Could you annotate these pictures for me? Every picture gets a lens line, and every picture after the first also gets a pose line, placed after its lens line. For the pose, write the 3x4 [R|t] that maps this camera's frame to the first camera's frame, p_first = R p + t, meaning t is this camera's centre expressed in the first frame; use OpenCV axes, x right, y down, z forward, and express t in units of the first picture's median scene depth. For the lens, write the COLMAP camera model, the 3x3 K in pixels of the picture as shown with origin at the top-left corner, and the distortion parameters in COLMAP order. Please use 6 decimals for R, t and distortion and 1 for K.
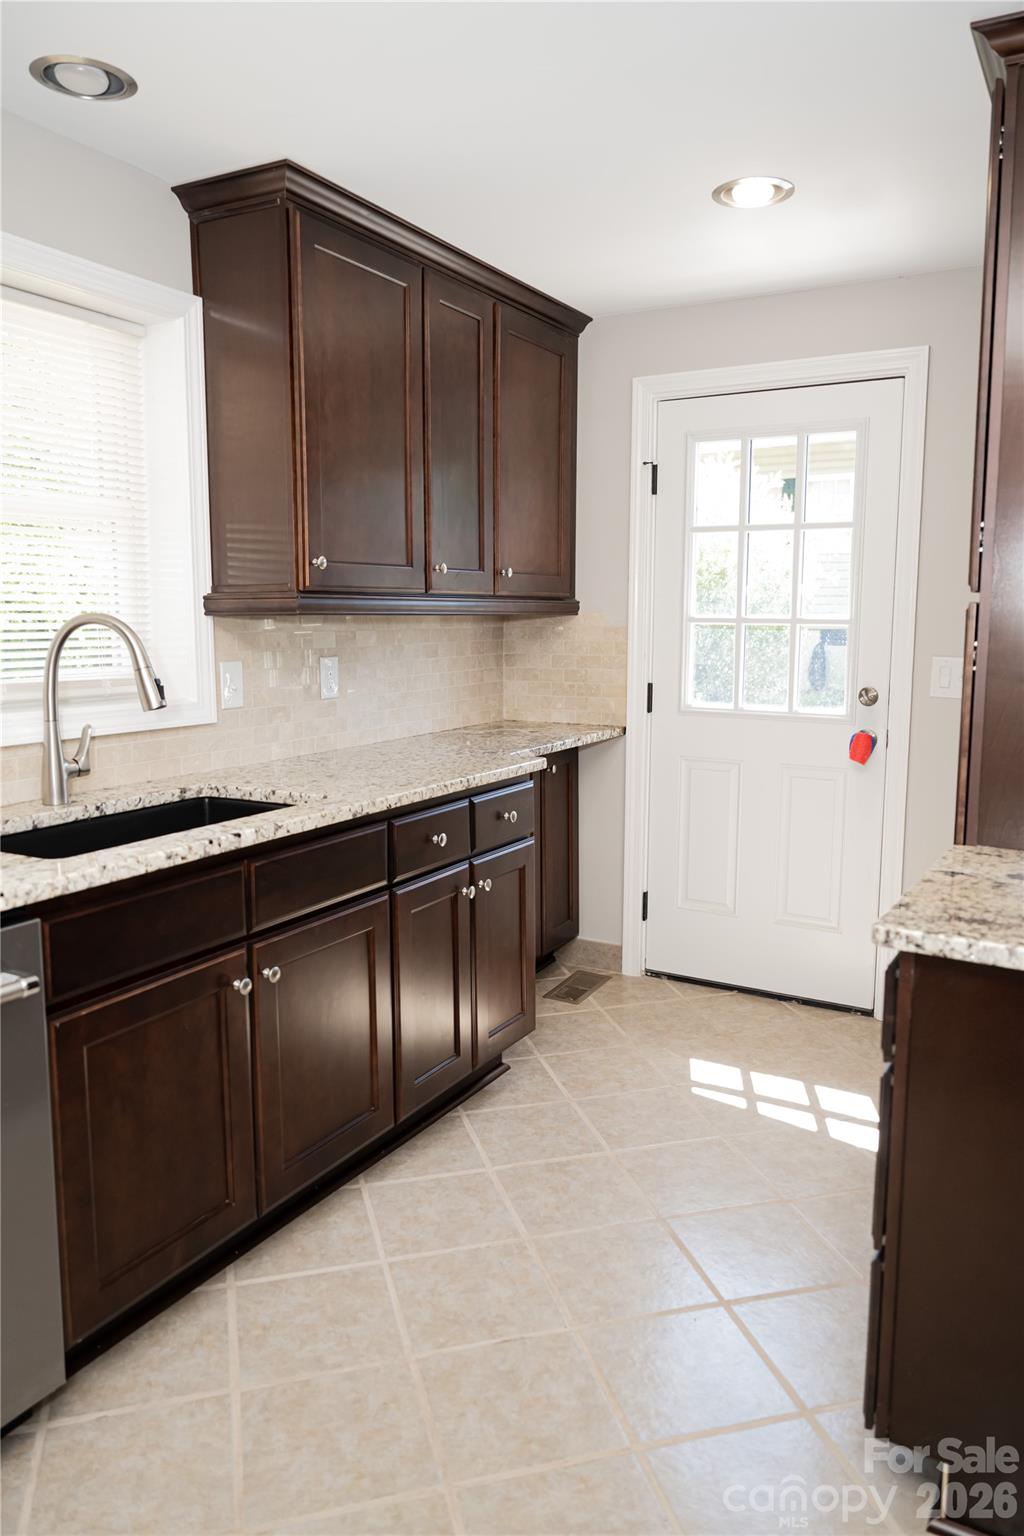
lens RADIAL K [[1056.0, 0, 543.4], [0, 1056.0, 742.8], [0, 0, 1]] dist [-0.010135, -0.003074]
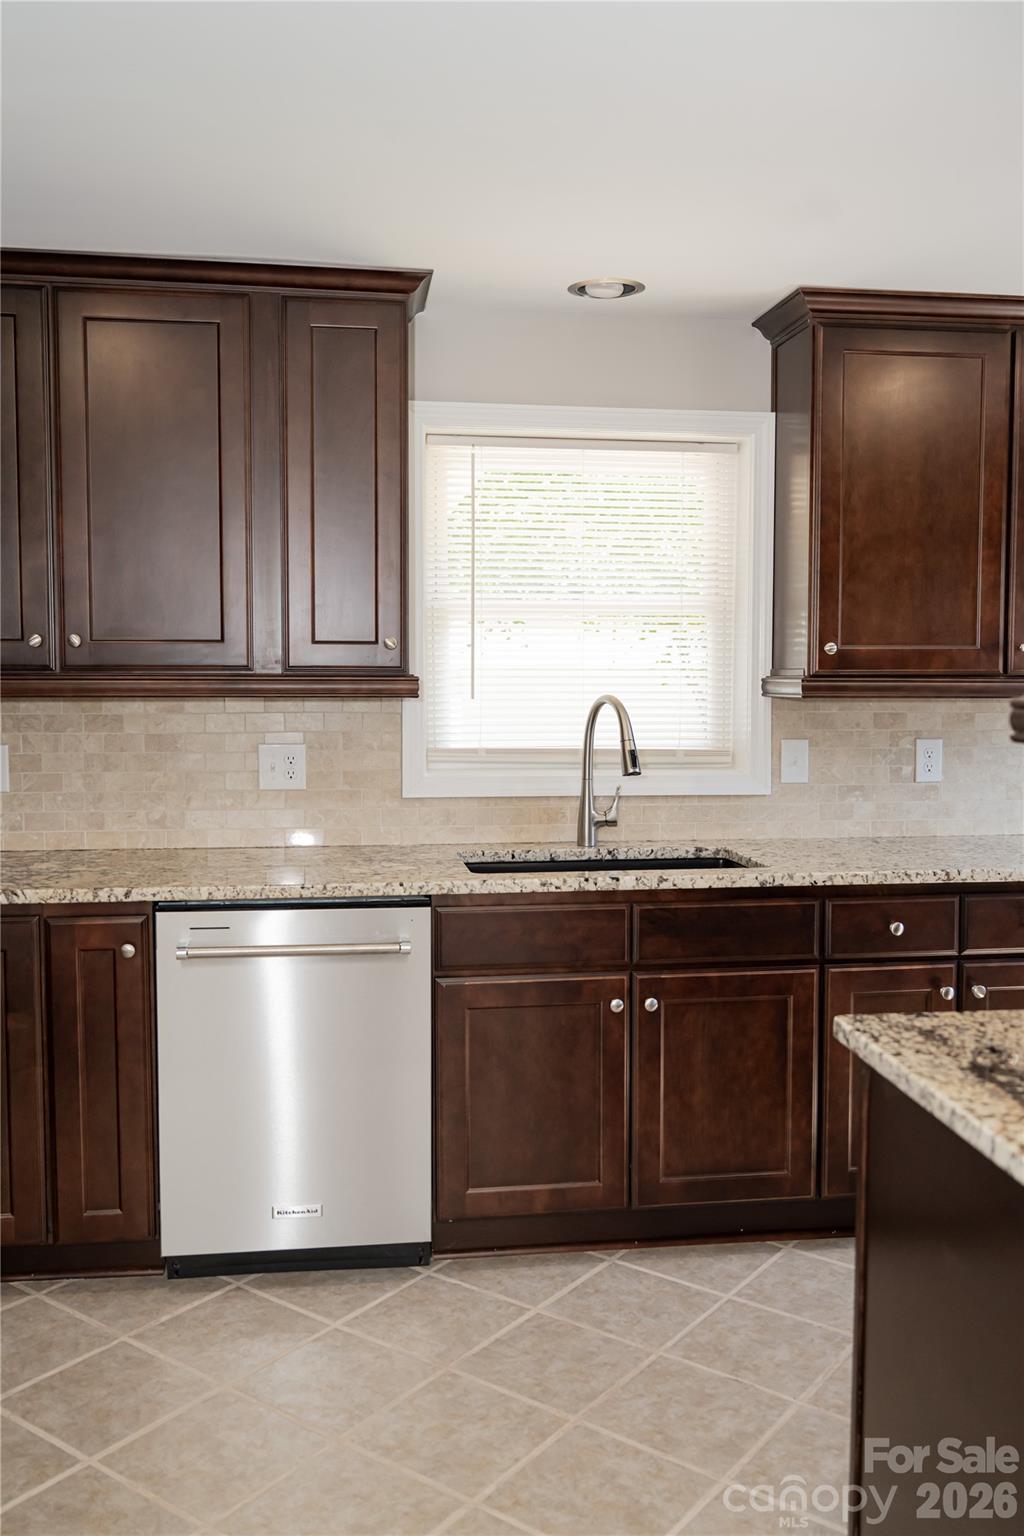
lens RADIAL K [[1327.1, 0, 581.4], [0, 1327.1, 762.5], [0, 0, 1]] dist [-0.017194, 0.007408]
pose [[0.634326, 0.052575, -0.771276, 0.755662], [-0.094612, 0.995464, -0.009955, -0.024774], [0.767254, 0.079287, 0.636423, -0.022673]]
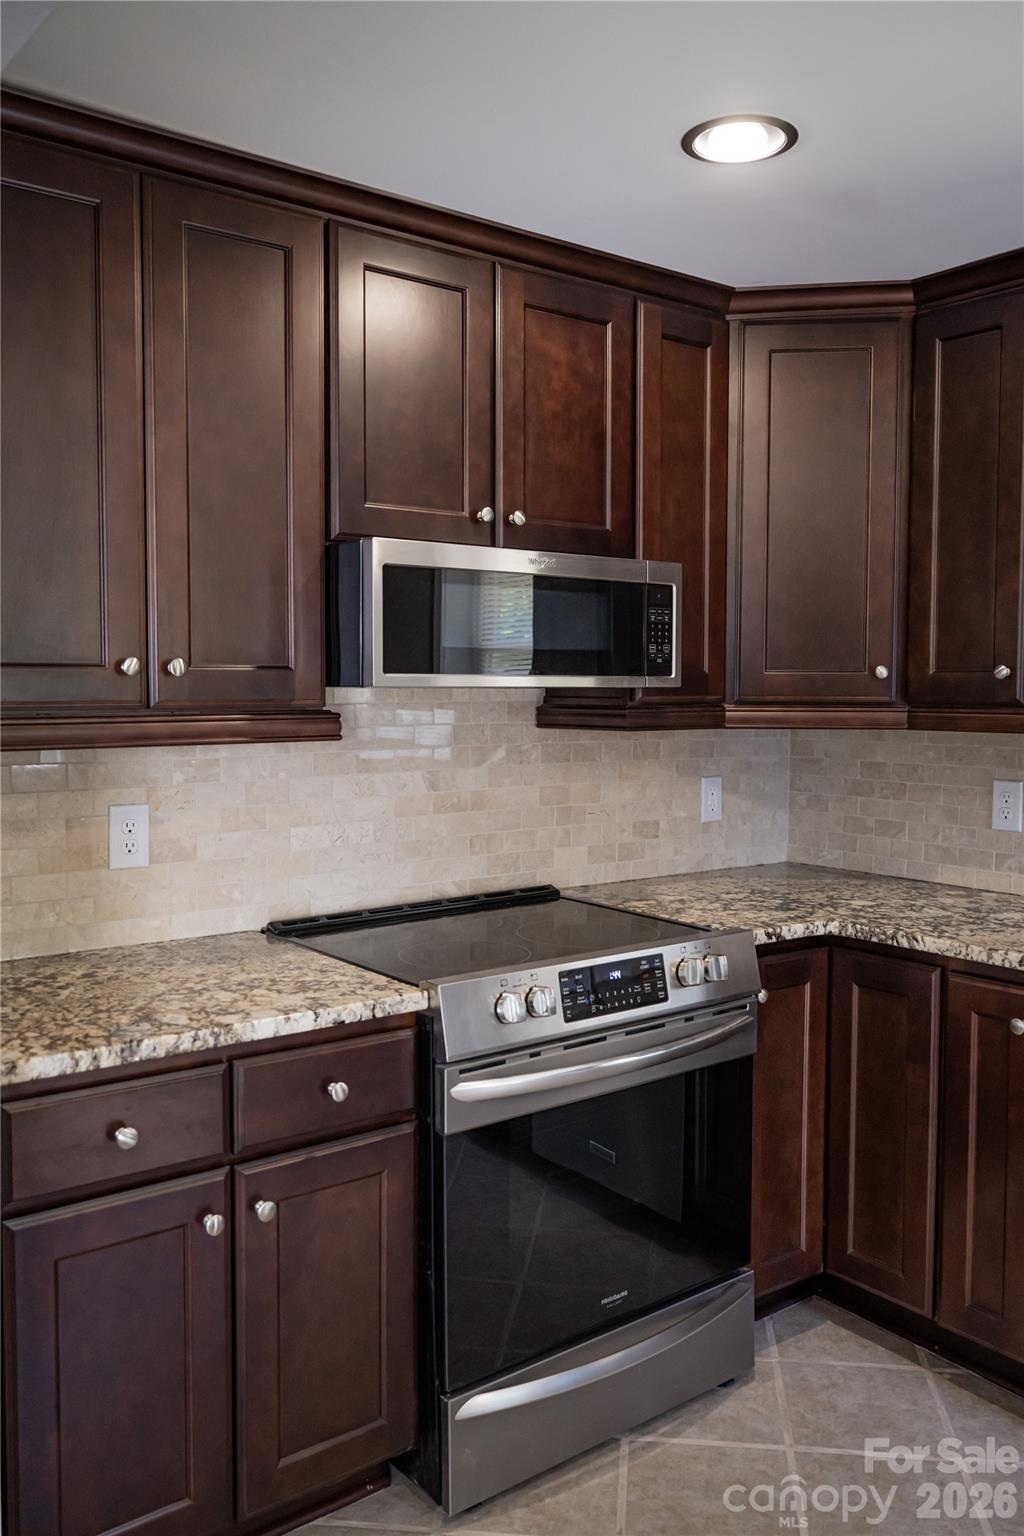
lens RADIAL K [[1290.7, 0, 502.3], [0, 1290.7, 752.1], [0, 0, 1]] dist [-0.006836, -0.006538]
pose [[-0.385473, 0.041054, -0.921805, 0.663237], [-0.117928, 0.988625, 0.093344, -0.091507], [0.915152, 0.144688, -0.376247, 0.432094]]
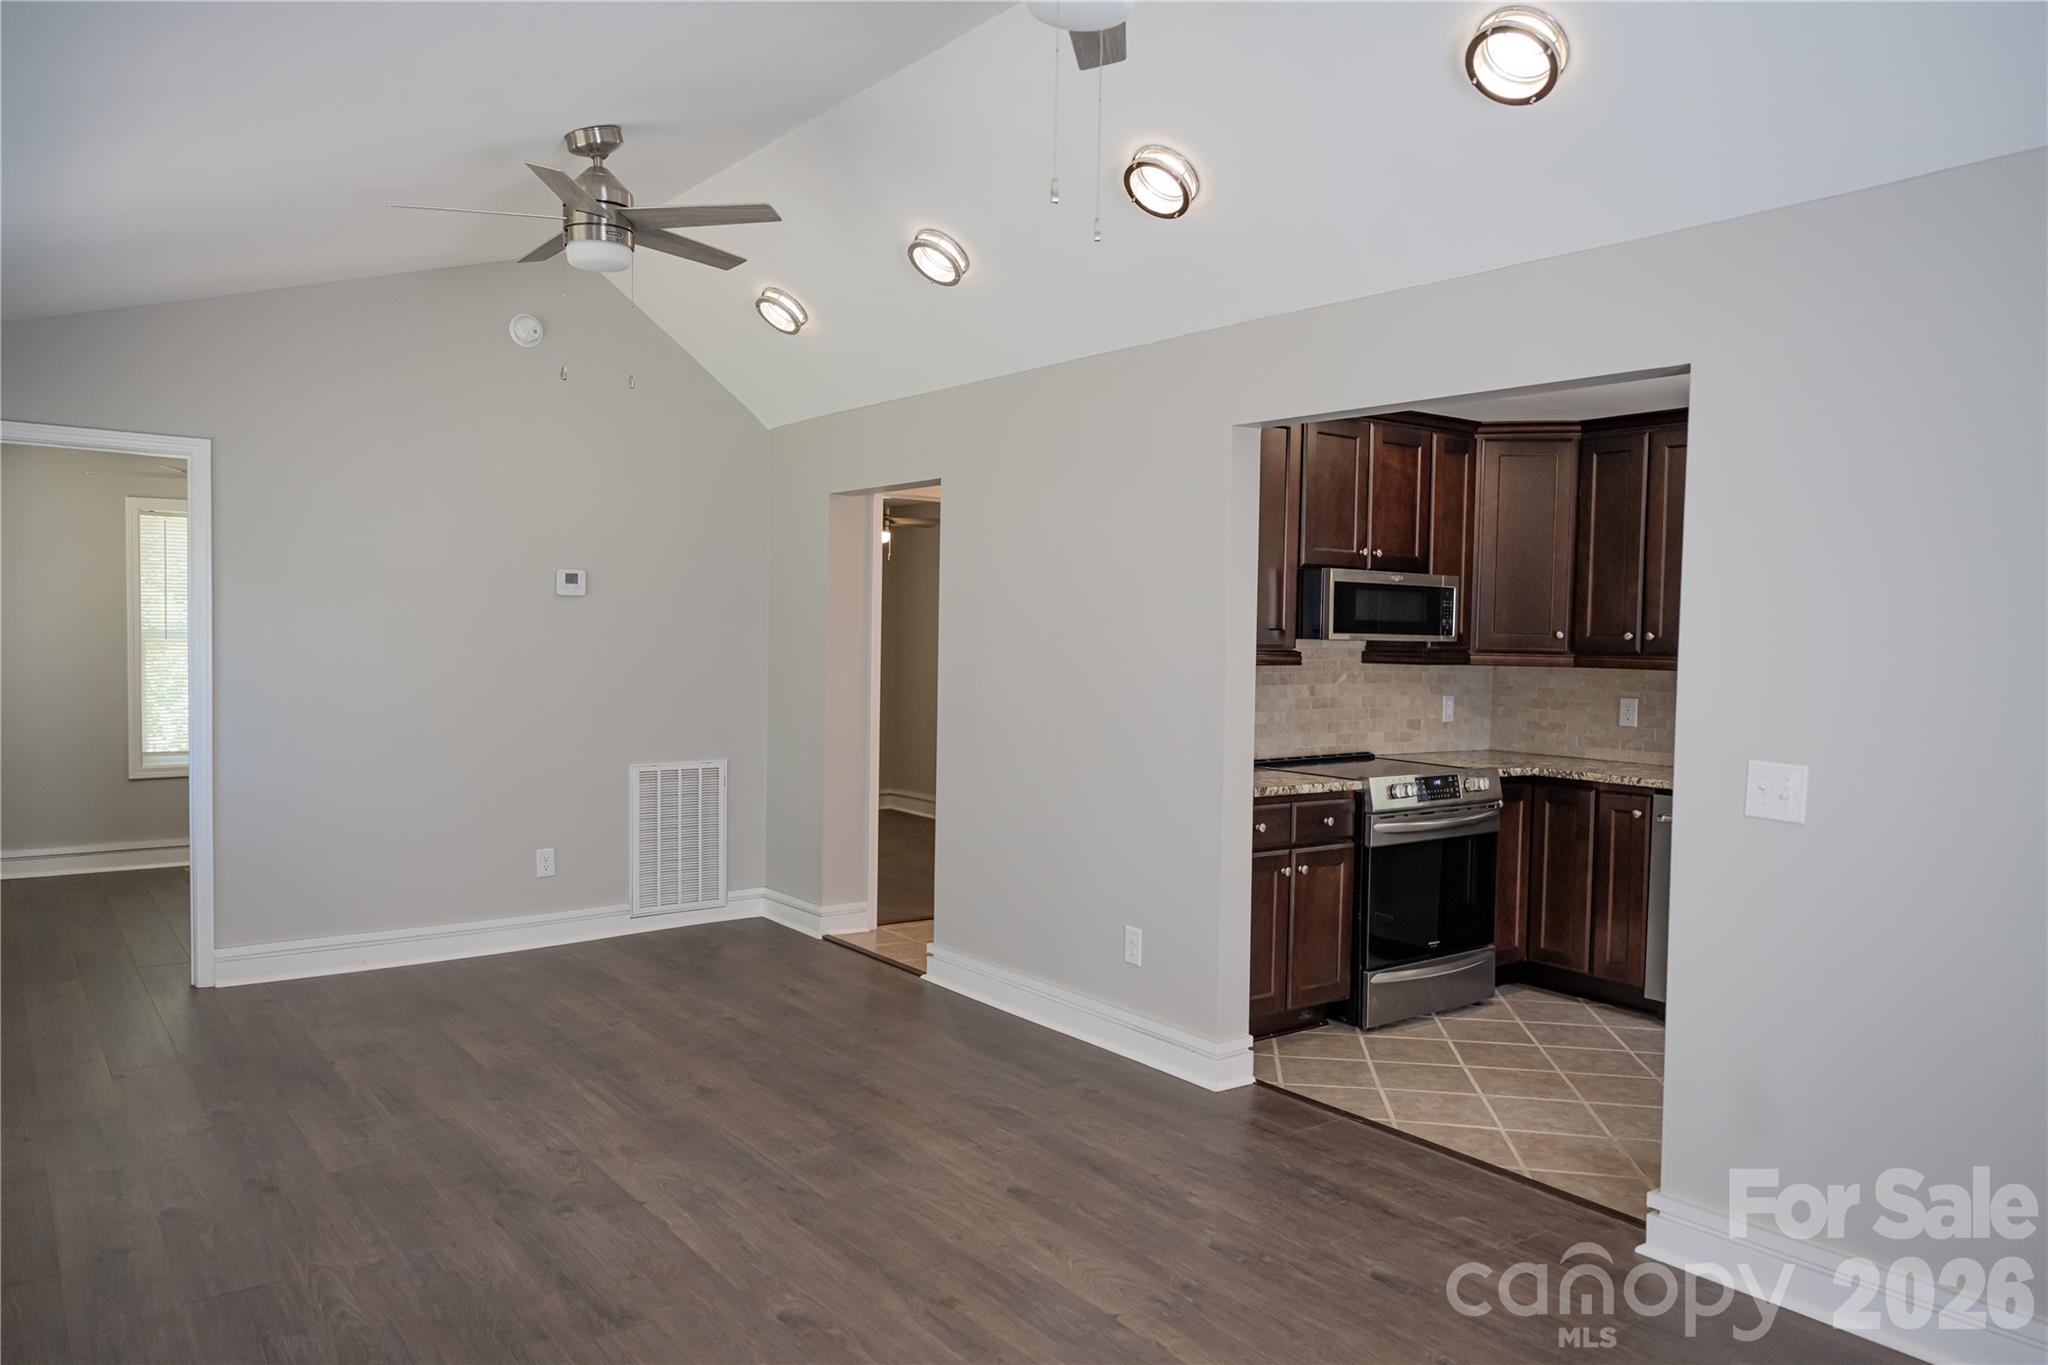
lens RADIAL K [[1408.0, 0, 1010.5], [0, 1408.0, 686.3], [0, 0, 1]] dist [-0.010135, -0.003074]
pose [[-0.409707, 0.021037, -0.911974, 2.047645], [-0.133376, 0.987609, 0.082701, -0.081146], [0.902414, 0.155519, -0.401825, 0.420990]]
